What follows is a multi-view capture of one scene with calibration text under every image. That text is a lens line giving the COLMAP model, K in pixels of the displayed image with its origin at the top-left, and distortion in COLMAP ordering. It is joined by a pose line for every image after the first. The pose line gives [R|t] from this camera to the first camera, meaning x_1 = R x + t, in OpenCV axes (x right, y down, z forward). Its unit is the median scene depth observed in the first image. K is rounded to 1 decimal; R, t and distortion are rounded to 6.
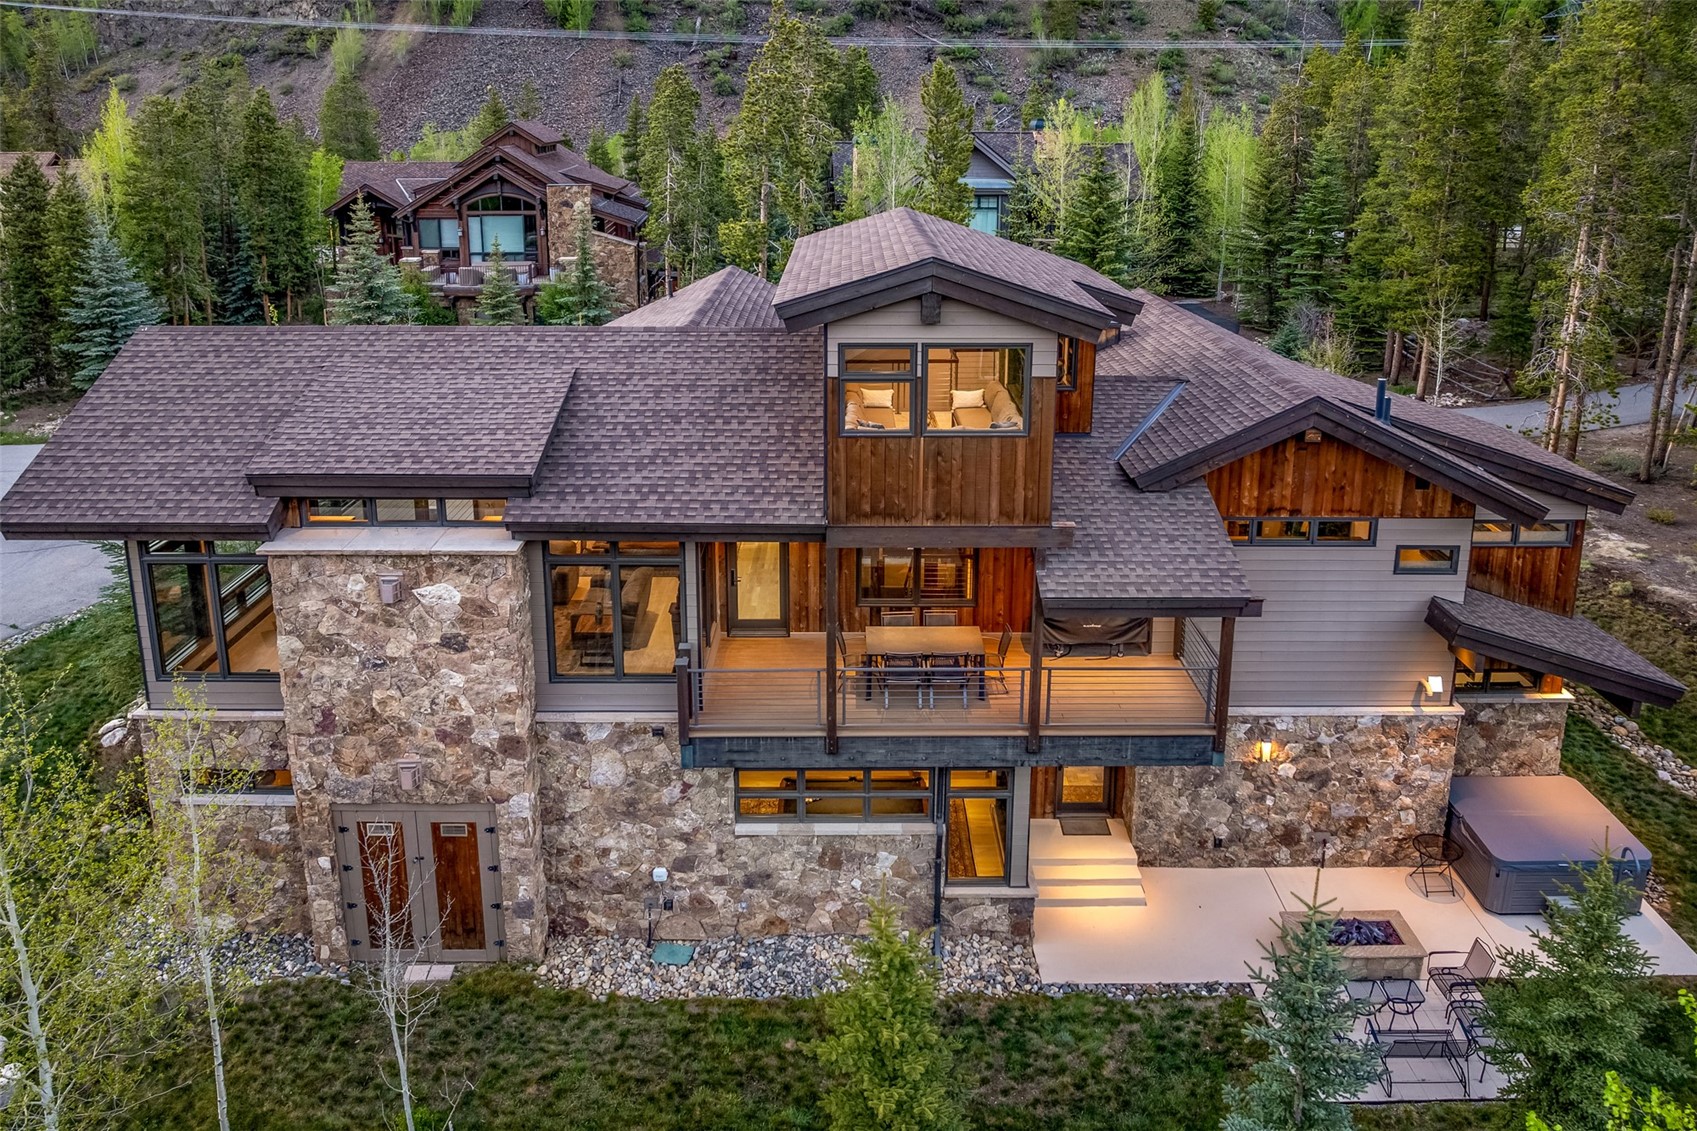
lens RADIAL K [[1248.3, 0, 846.5], [0, 1248.3, 394.7], [0, 0, 1]] dist [-0.031472, 0.001668]
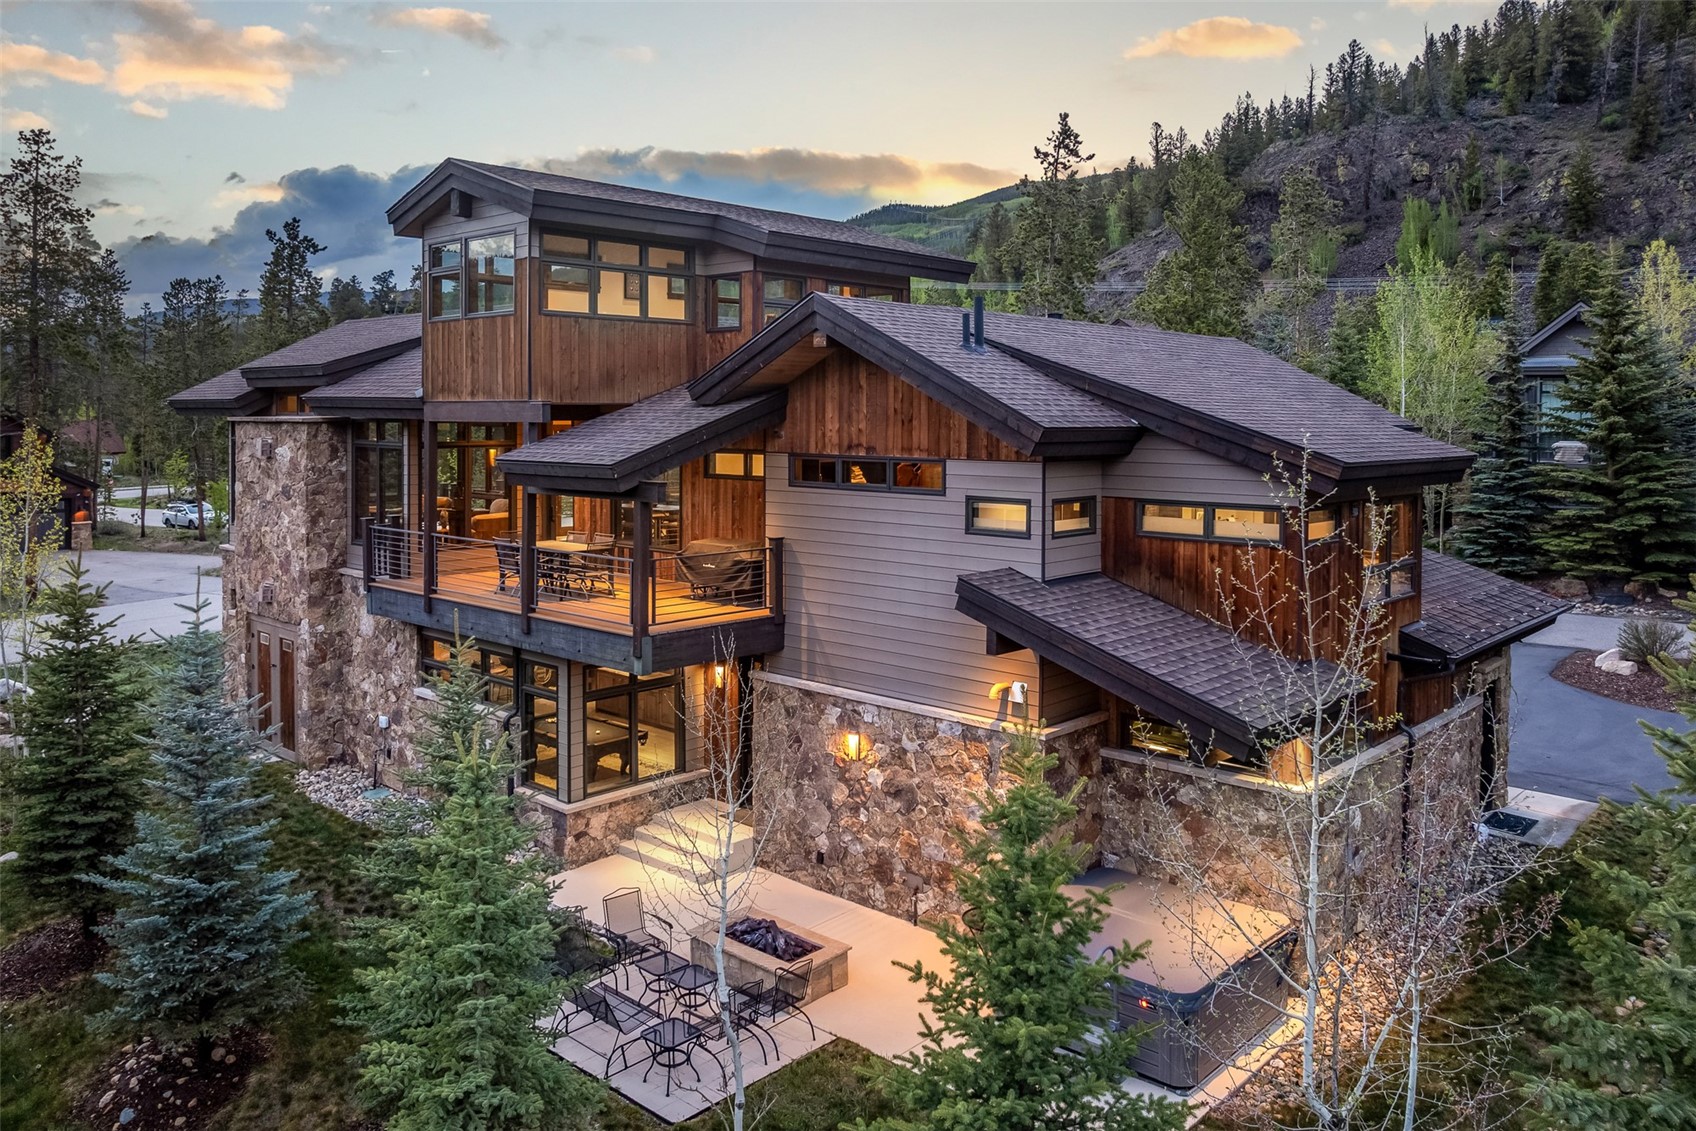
lens RADIAL K [[1265.5, 0, 849.2], [0, 1265.5, 407.7], [0, 0, 1]] dist [-0.040766, 0.013677]
pose [[0.738670, 0.005068, -0.674048, 0.899310], [-0.155199, 0.974385, -0.162752, 0.202094], [0.655957, 0.224831, 0.720535, 0.331623]]
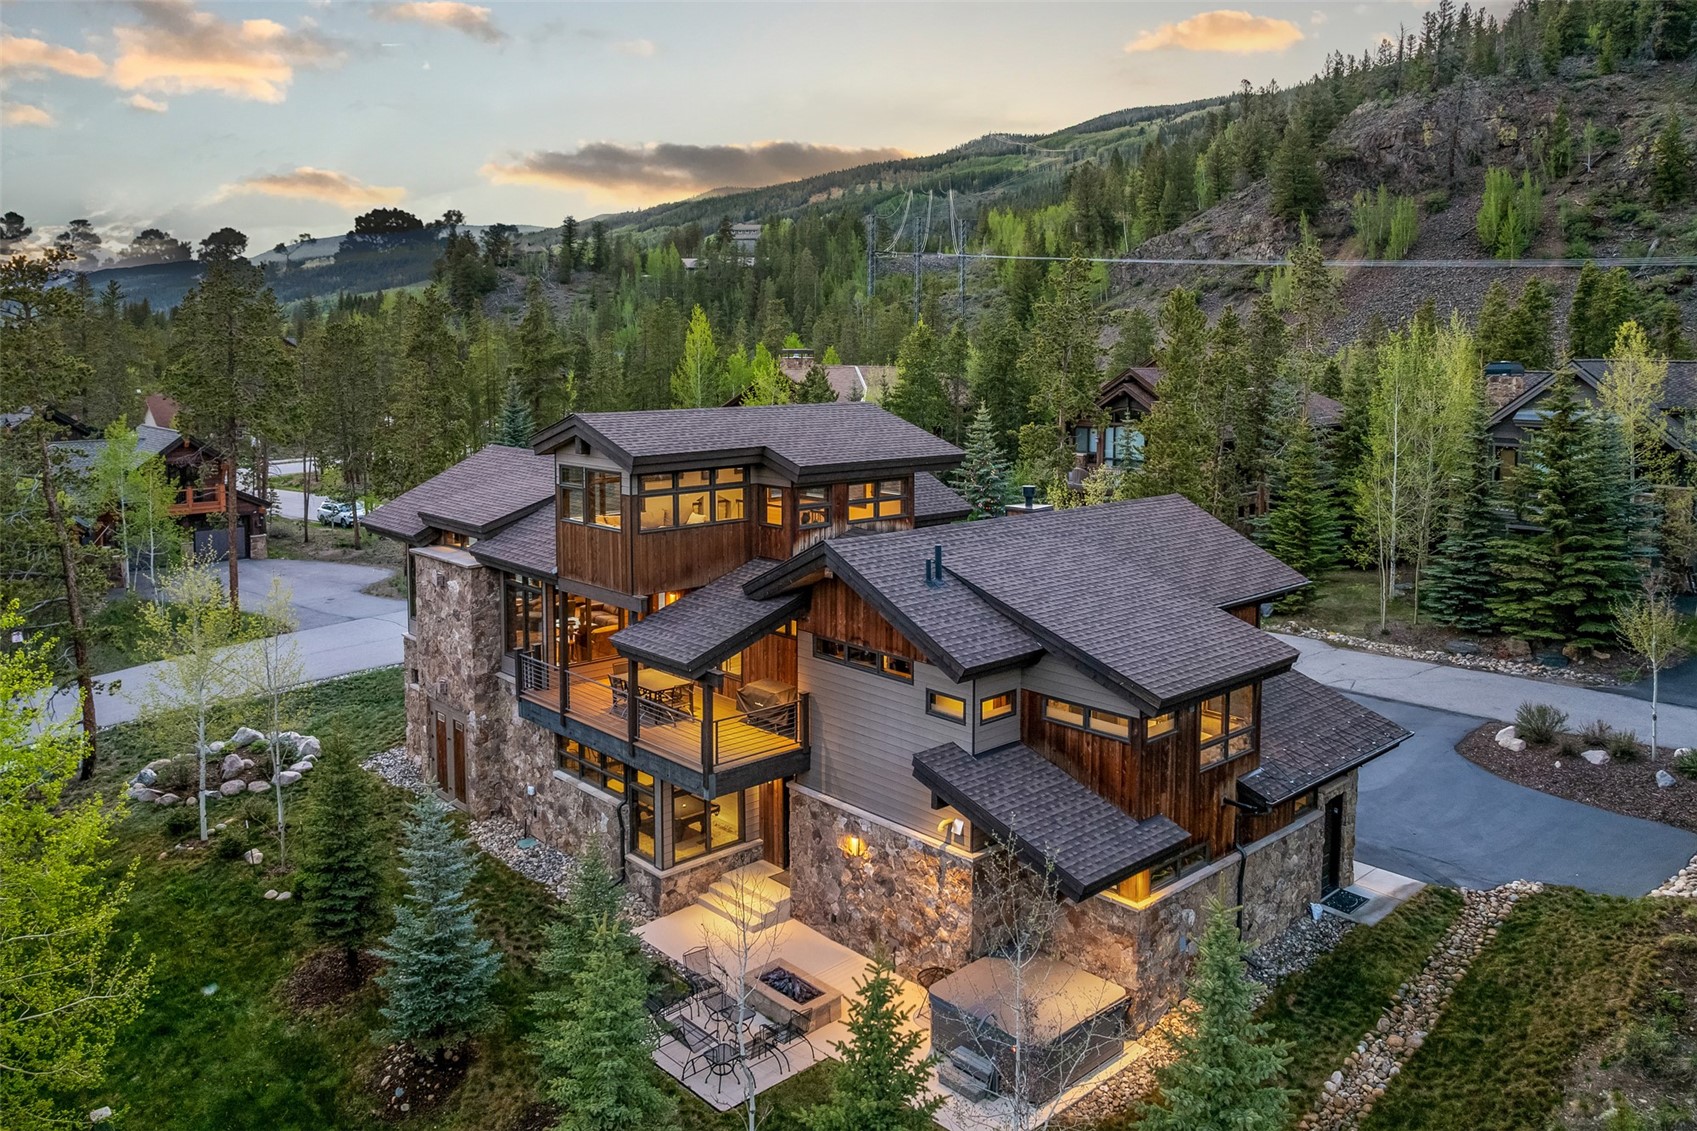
lens RADIAL K [[1248.3, 0, 846.5], [0, 1248.3, 394.7], [0, 0, 1]] dist [-0.031472, 0.001668]
pose [[0.682000, 0.031665, -0.730666, 1.195503], [-0.163414, 0.980401, -0.110042, -0.010171], [0.712861, 0.194450, 0.673808, 0.088809]]
